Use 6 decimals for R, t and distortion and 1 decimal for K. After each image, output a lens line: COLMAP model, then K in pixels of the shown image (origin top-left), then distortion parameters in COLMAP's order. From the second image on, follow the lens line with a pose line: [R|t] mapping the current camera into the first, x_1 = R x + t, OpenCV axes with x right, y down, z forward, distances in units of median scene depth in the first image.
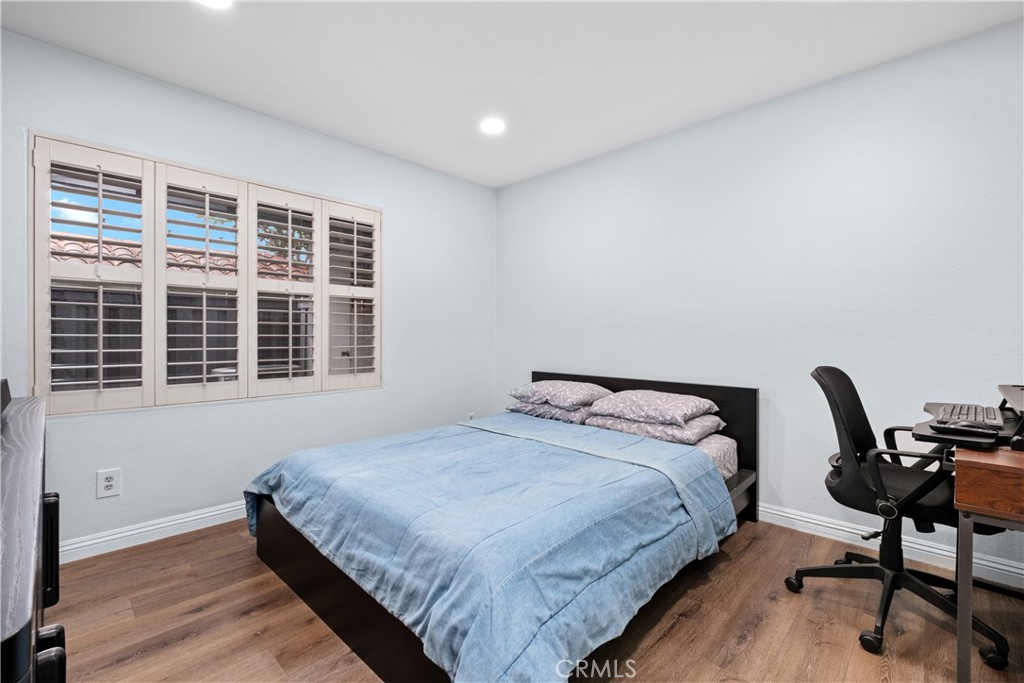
lens RADIAL K [[443.1, 0, 515.8], [0, 443.1, 344.9], [0, 0, 1]] dist [0.001927, -0.005561]
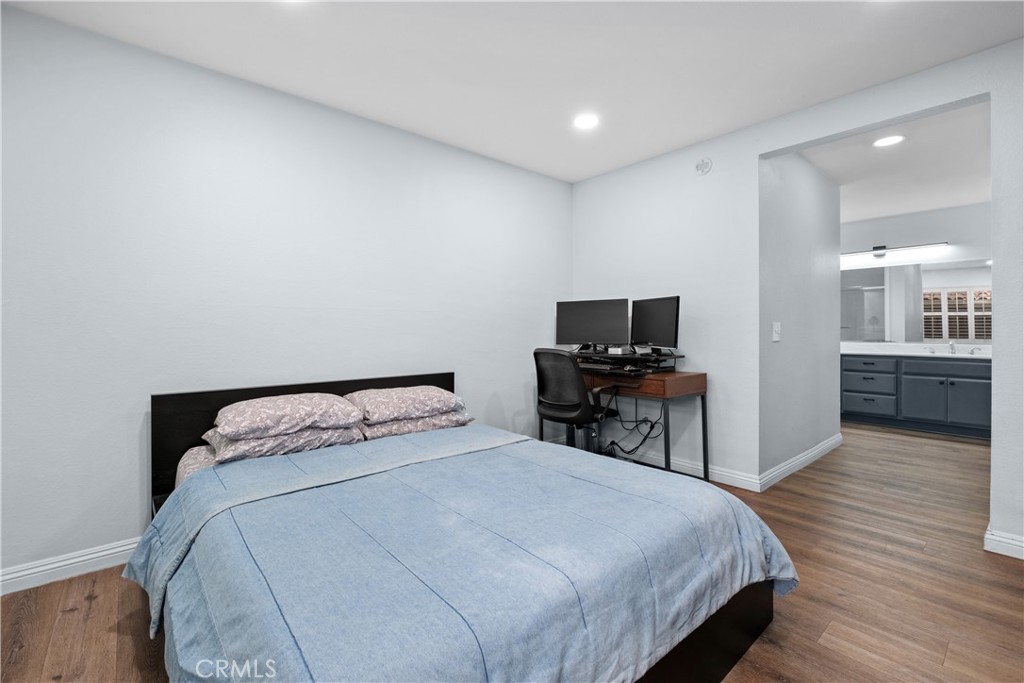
lens RADIAL K [[443.1, 0, 506.4], [0, 443.1, 330.5], [0, 0, 1]] dist [0.001927, -0.005561]
pose [[0.098443, -0.007103, 0.995117, -0.844837], [0.023991, 0.999701, 0.004762, -0.027094], [-0.994853, 0.023405, 0.098584, 0.869310]]
